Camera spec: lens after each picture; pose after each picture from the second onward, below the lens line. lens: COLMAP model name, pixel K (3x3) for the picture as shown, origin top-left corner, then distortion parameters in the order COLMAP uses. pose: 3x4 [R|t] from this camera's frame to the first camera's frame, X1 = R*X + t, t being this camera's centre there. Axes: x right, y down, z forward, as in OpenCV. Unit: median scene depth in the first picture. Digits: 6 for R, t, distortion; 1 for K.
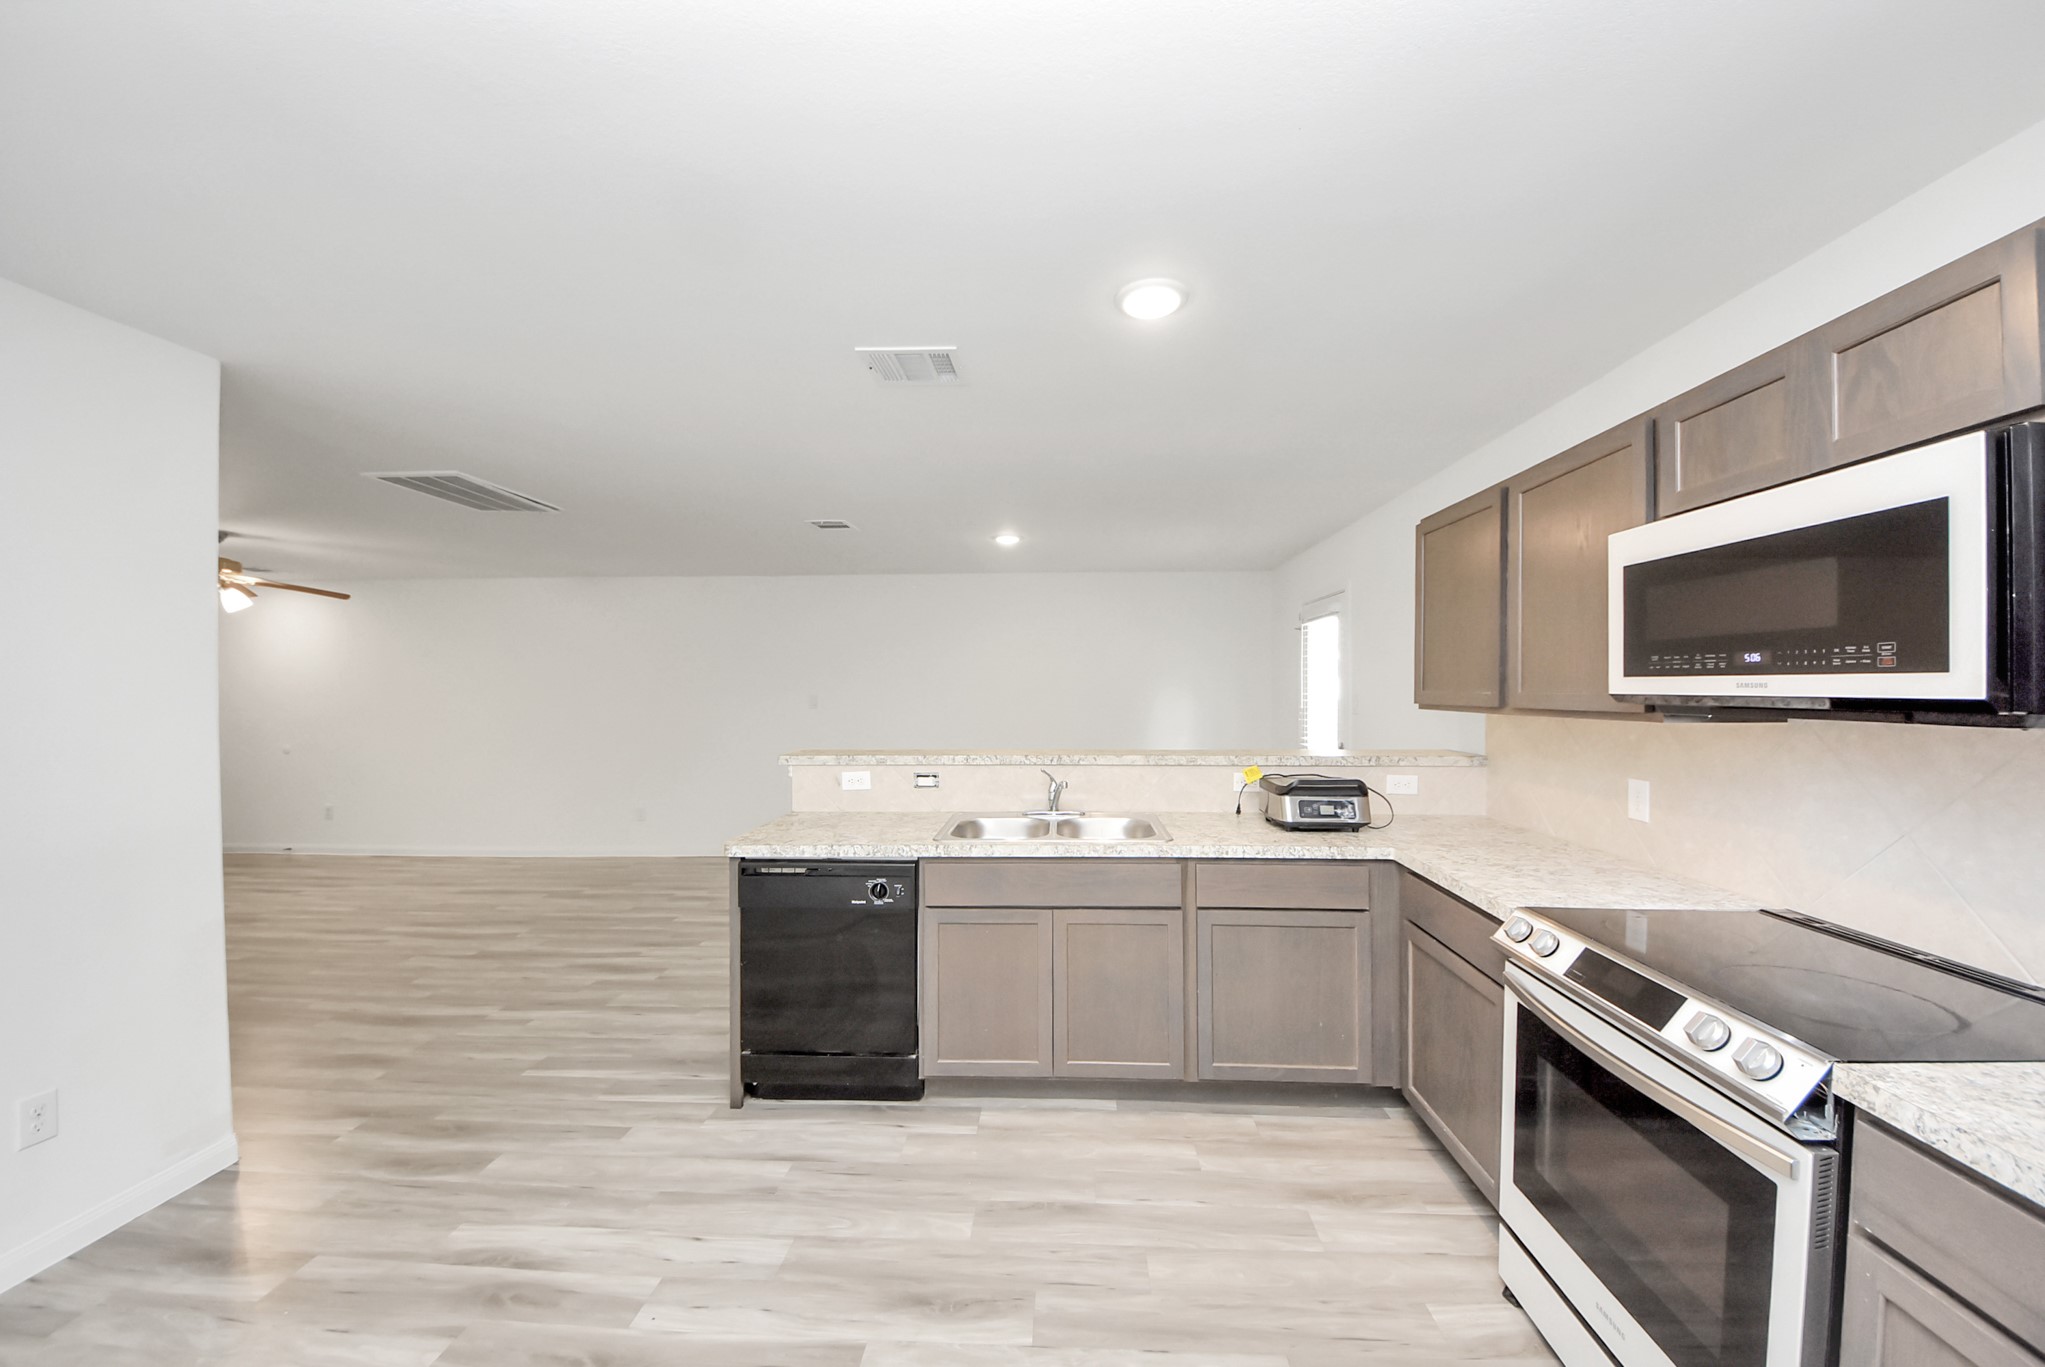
lens RADIAL K [[748.4, 0, 1033.4], [0, 748.4, 695.6], [0, 0, 1]] dist [0.043110, -0.026124]
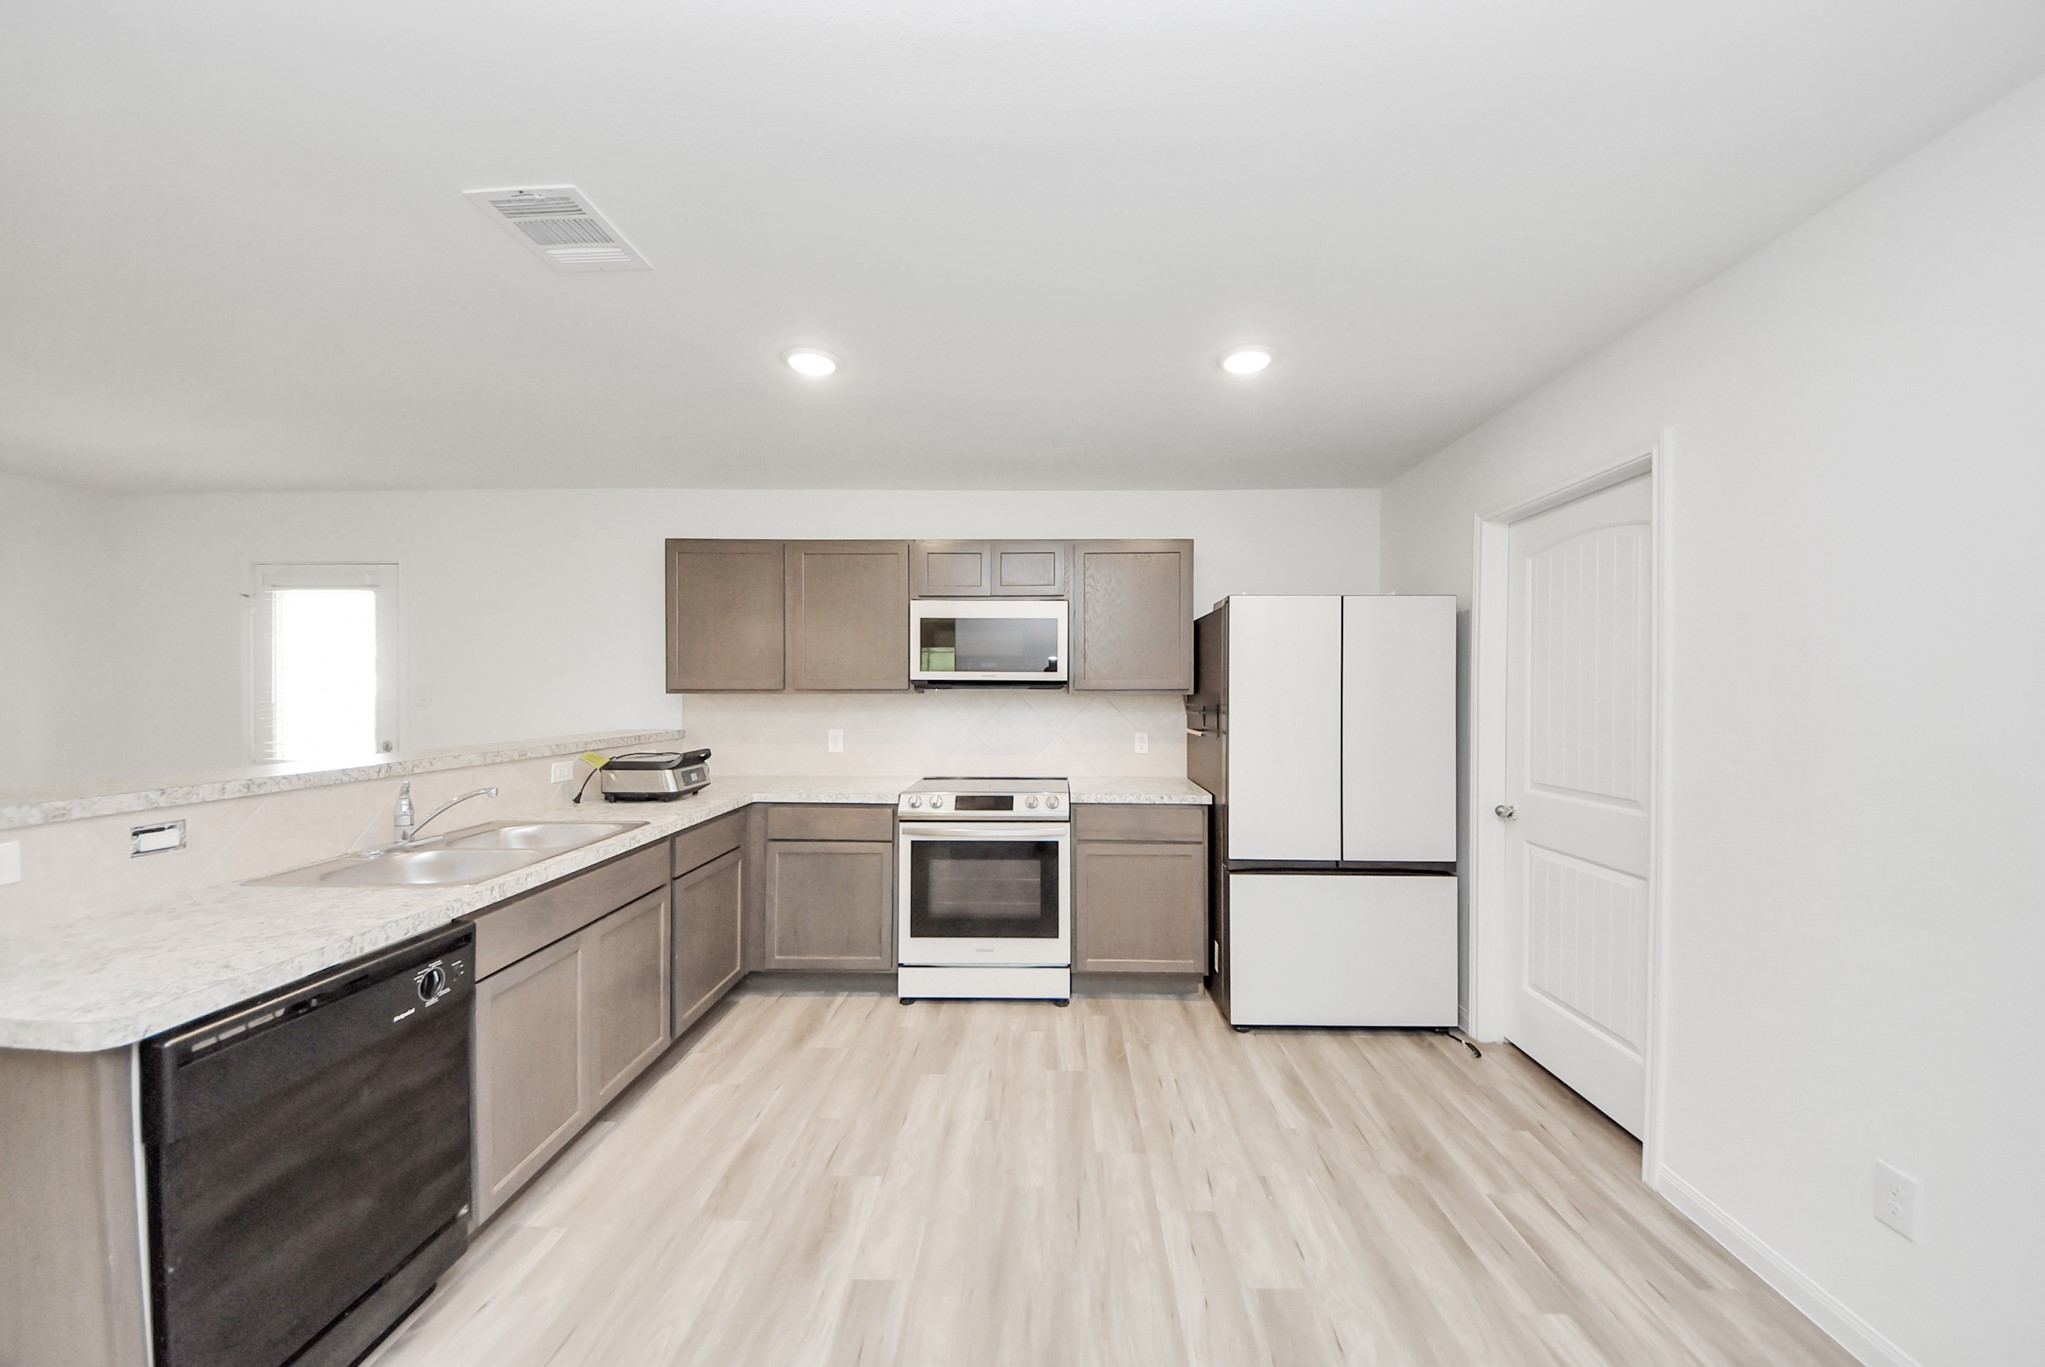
lens RADIAL K [[769.0, 0, 1037.9], [0, 769.0, 698.0], [0, 0, 1]] dist [0.030349, -0.022598]
pose [[-0.048429, -0.008811, 0.998788, -0.910079], [0.007999, 0.999926, 0.009209, 0.021636], [-0.998795, 0.008436, -0.048355, 0.547310]]
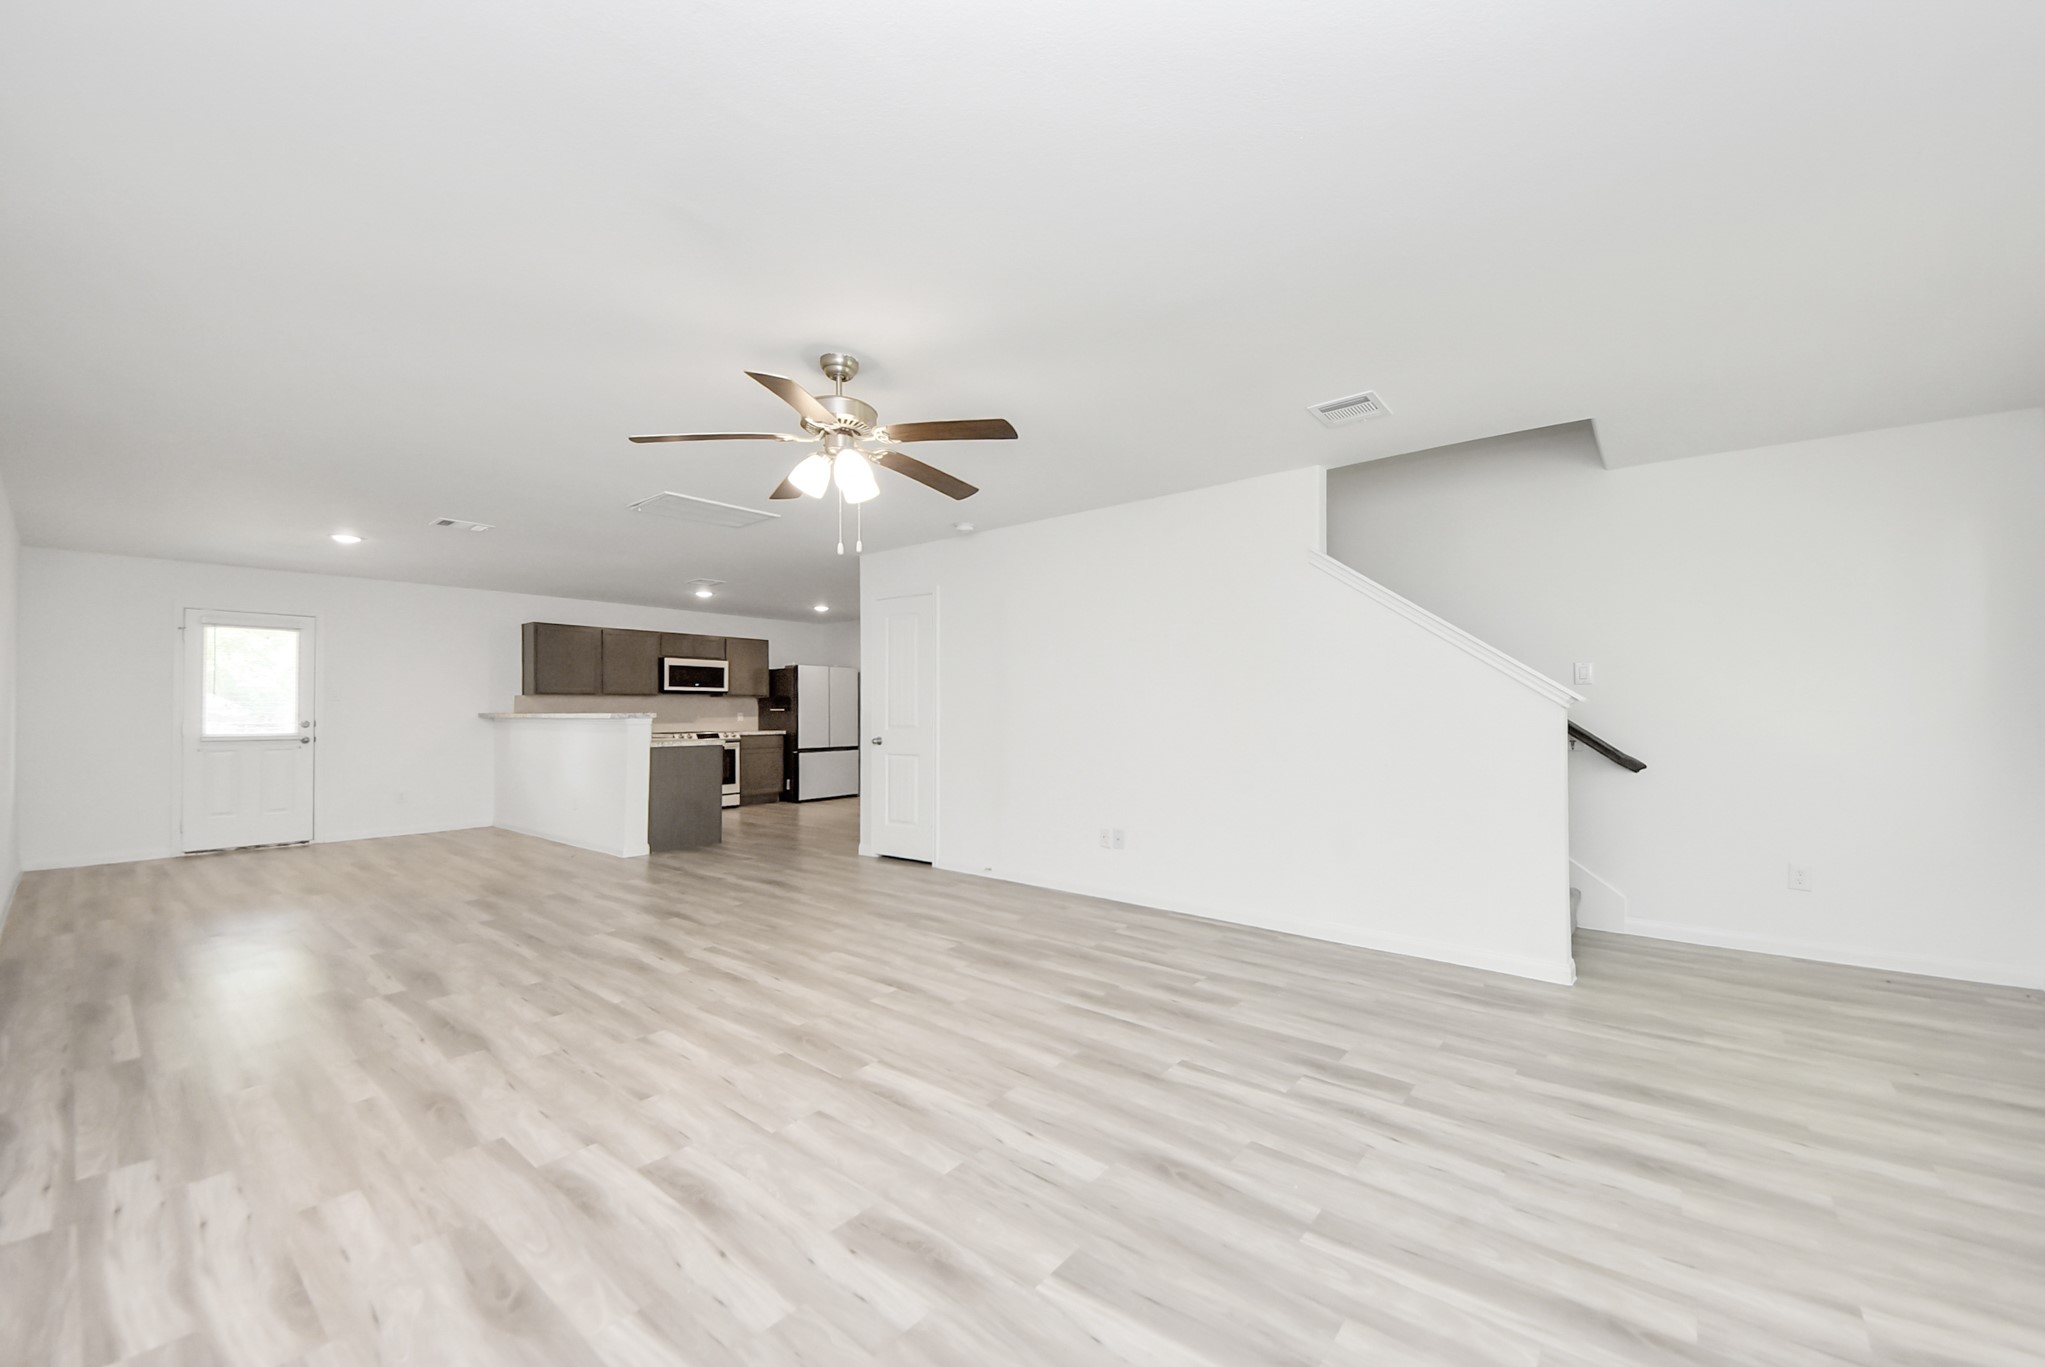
lens RADIAL K [[748.4, 0, 1033.4], [0, 748.4, 695.6], [0, 0, 1]] dist [0.043110, -0.026124]
pose [[-0.803841, 0.012653, 0.594710, -2.921408], [0.009256, 0.999919, -0.008763, 0.071122], [-0.594773, -0.001540, -0.803893, 2.540819]]
